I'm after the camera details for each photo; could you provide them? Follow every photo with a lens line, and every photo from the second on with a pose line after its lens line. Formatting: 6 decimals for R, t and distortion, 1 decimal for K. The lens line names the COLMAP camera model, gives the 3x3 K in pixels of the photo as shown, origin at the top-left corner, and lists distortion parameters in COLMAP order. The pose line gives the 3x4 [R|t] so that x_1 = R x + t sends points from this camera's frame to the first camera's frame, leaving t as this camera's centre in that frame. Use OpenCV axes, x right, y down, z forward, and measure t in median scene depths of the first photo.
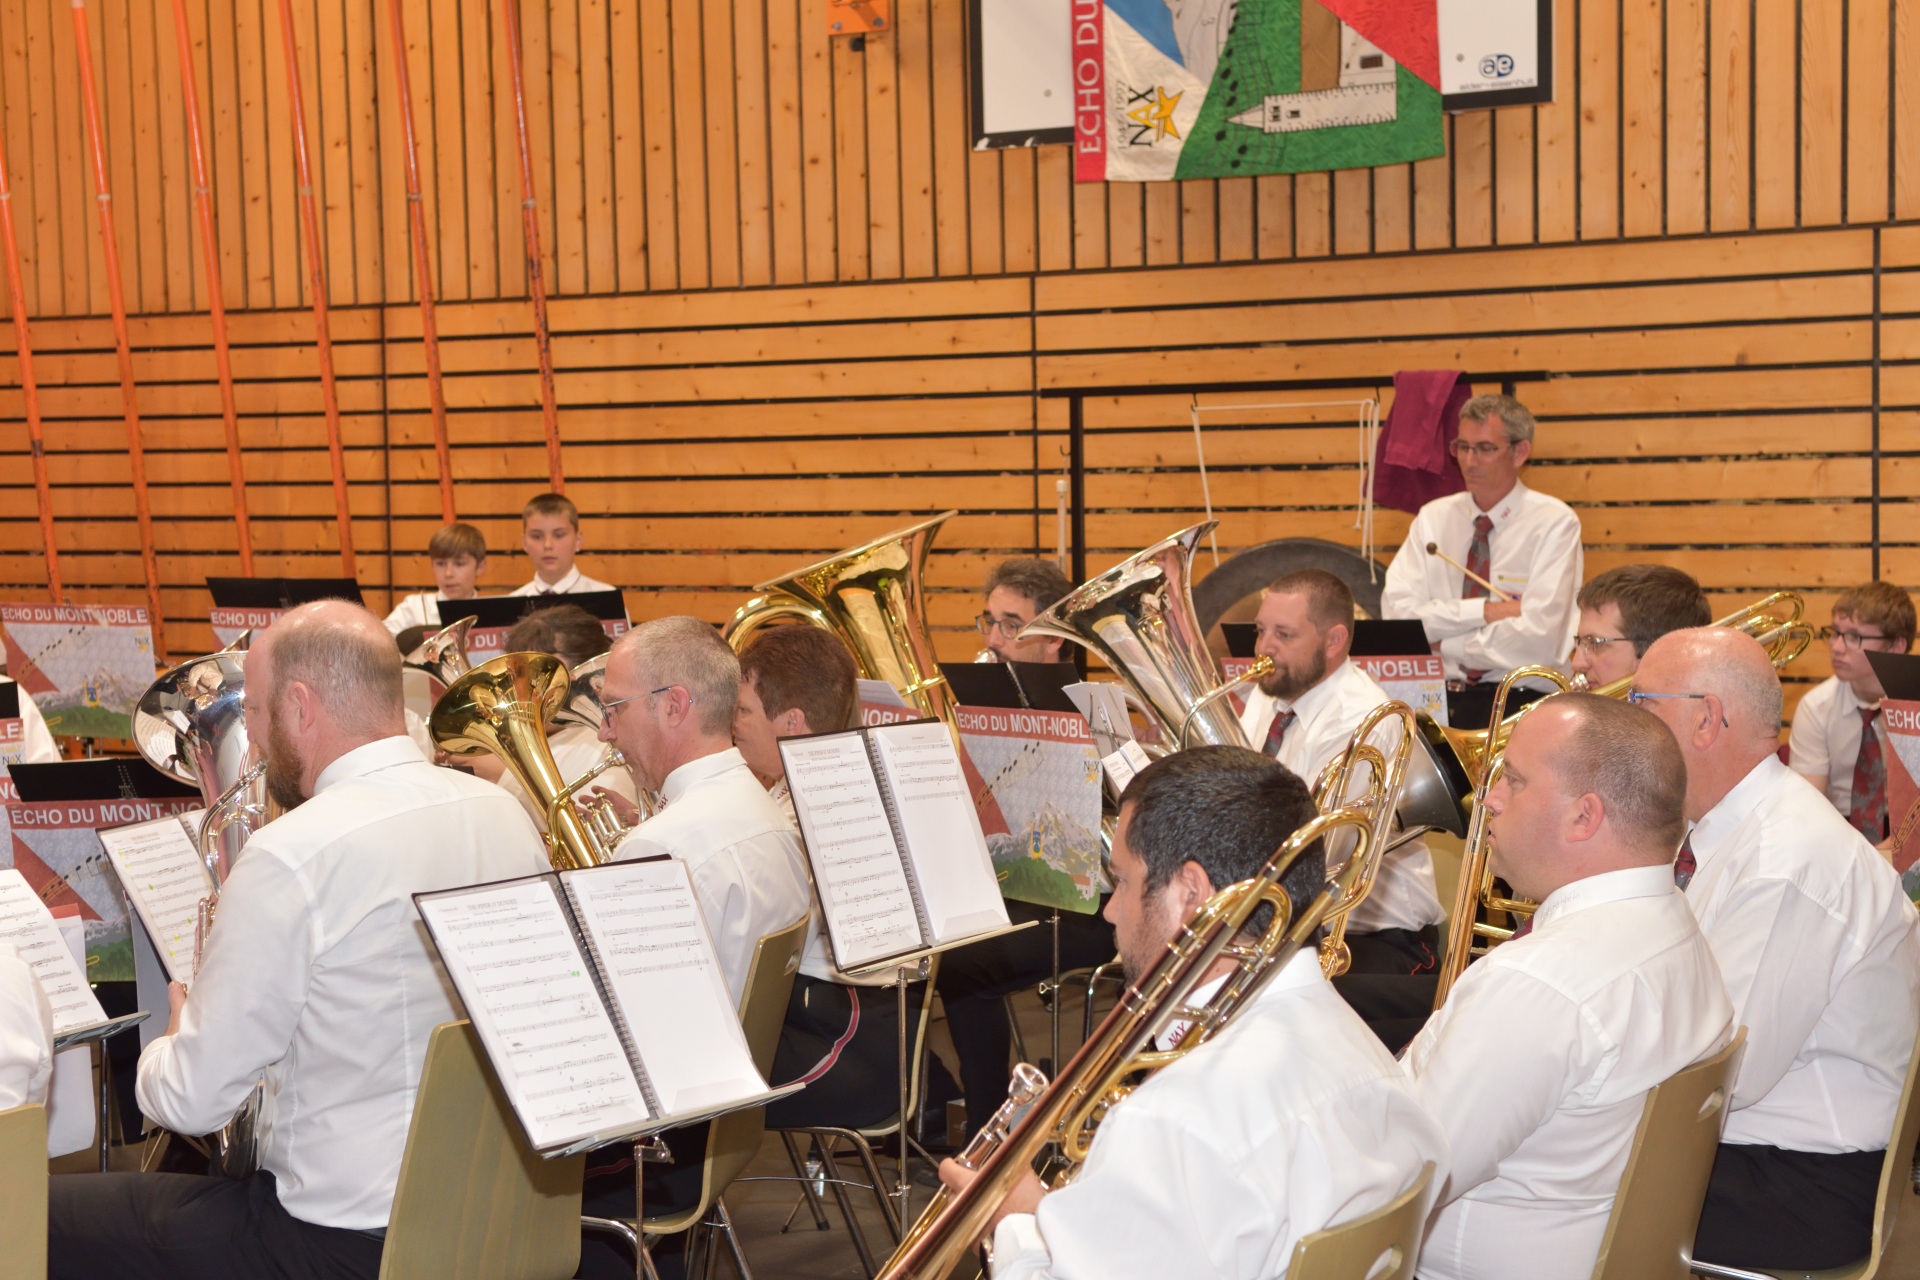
lens RADIAL K [[3359.9, 0, 899.1], [0, 3359.9, 651.8], [0, 0, 1]] dist [0.194478, 0.000000]
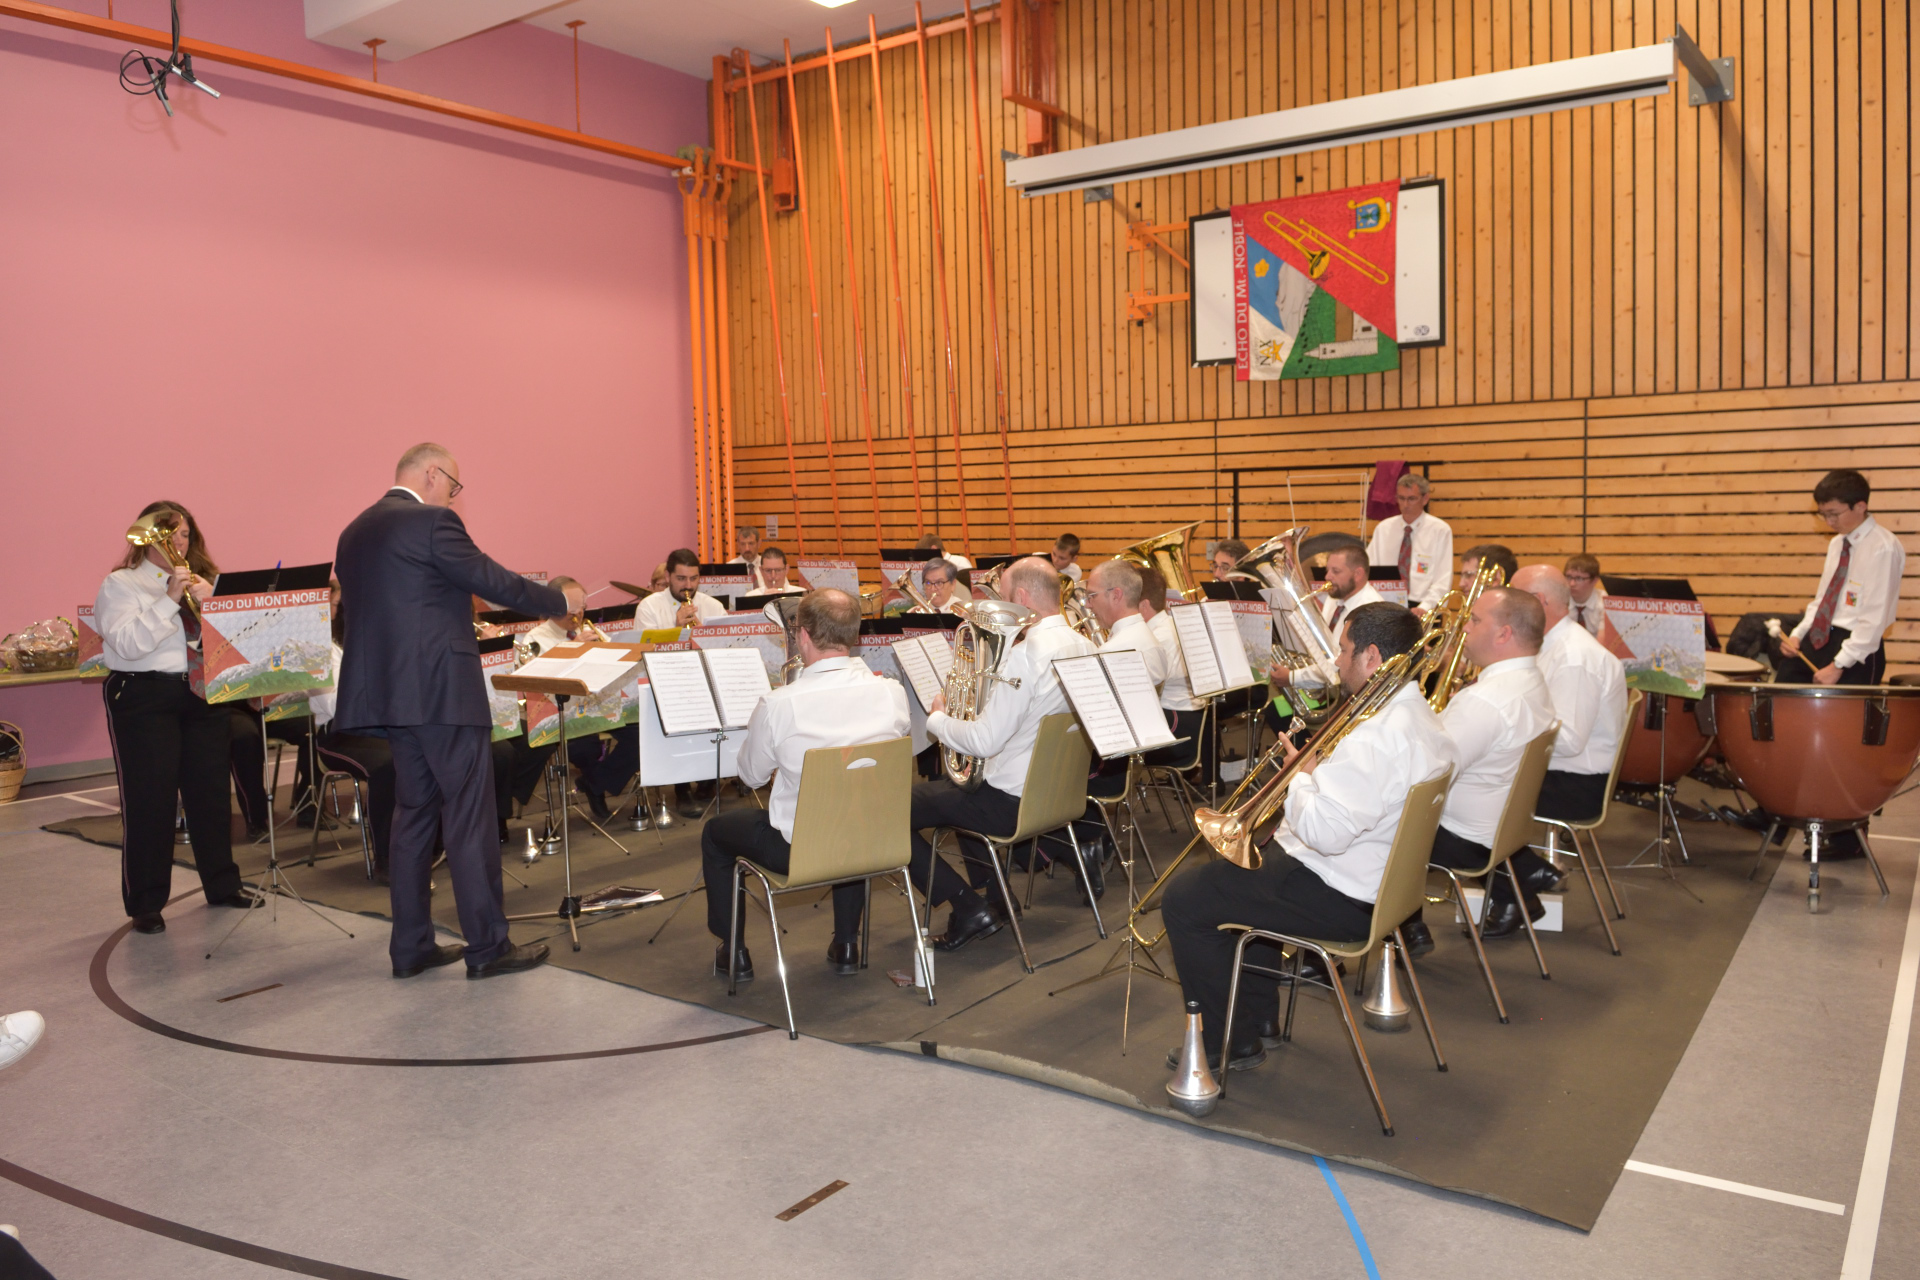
lens RADIAL K [[1482.3, 0, 949.5], [0, 1482.3, 638.4], [0, 0, 1]] dist [0.012891, -0.071494]
pose [[0.994010, 0.006574, -0.109094, -0.033357], [-0.002816, 0.999398, 0.034566, 0.005030], [0.109255, -0.034052, 0.993430, -0.055918]]
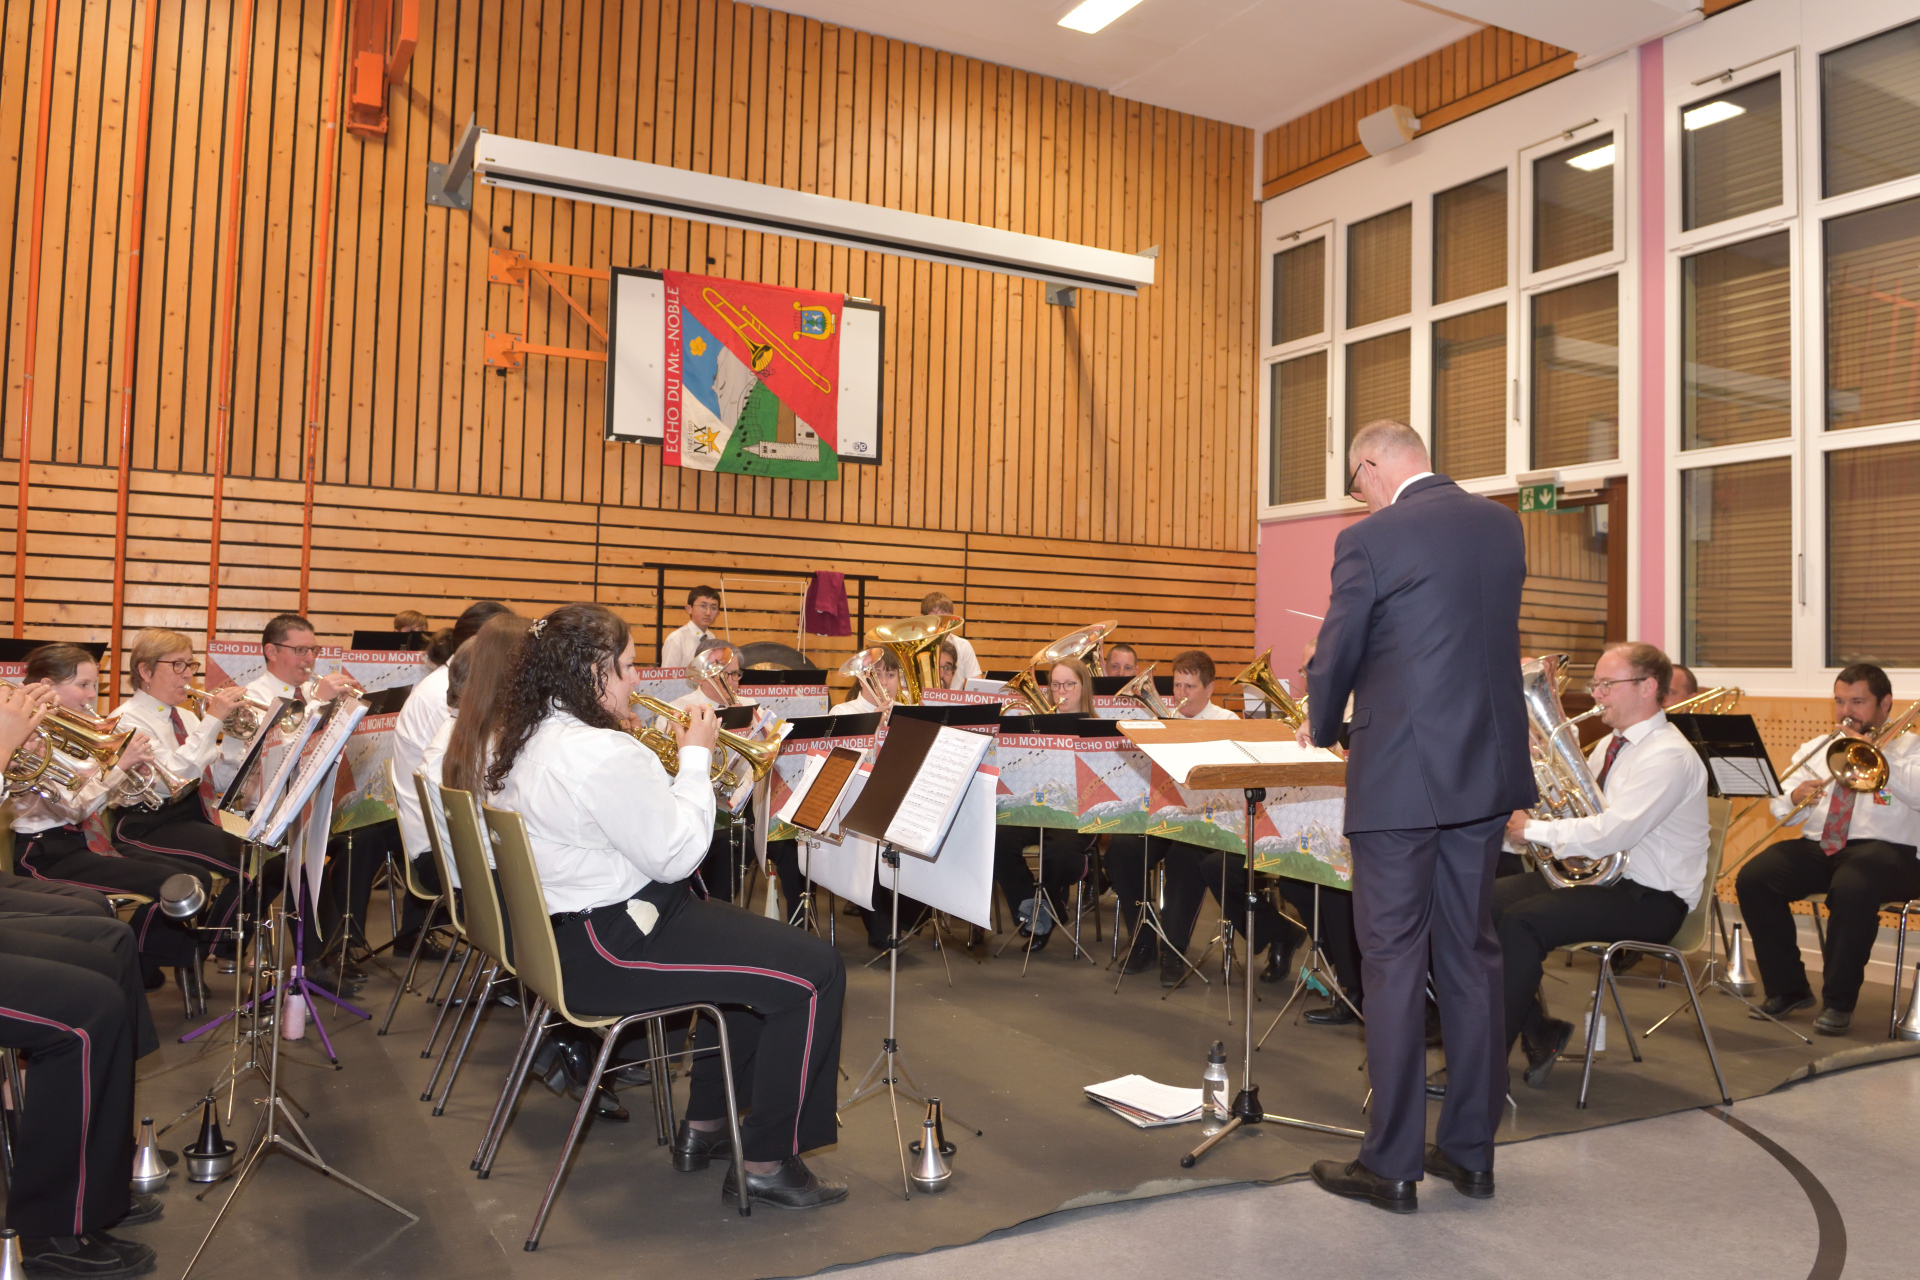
lens RADIAL K [[1482.3, 0, 967.9], [0, 1482.3, 619.5], [0, 0, 1]] dist [0.012891, -0.071494]
pose [[0.535183, 0.059562, 0.842634, -0.621428], [0.006331, 0.997200, -0.074508, 0.023817], [-0.844712, 0.045210, 0.533308, 0.377214]]
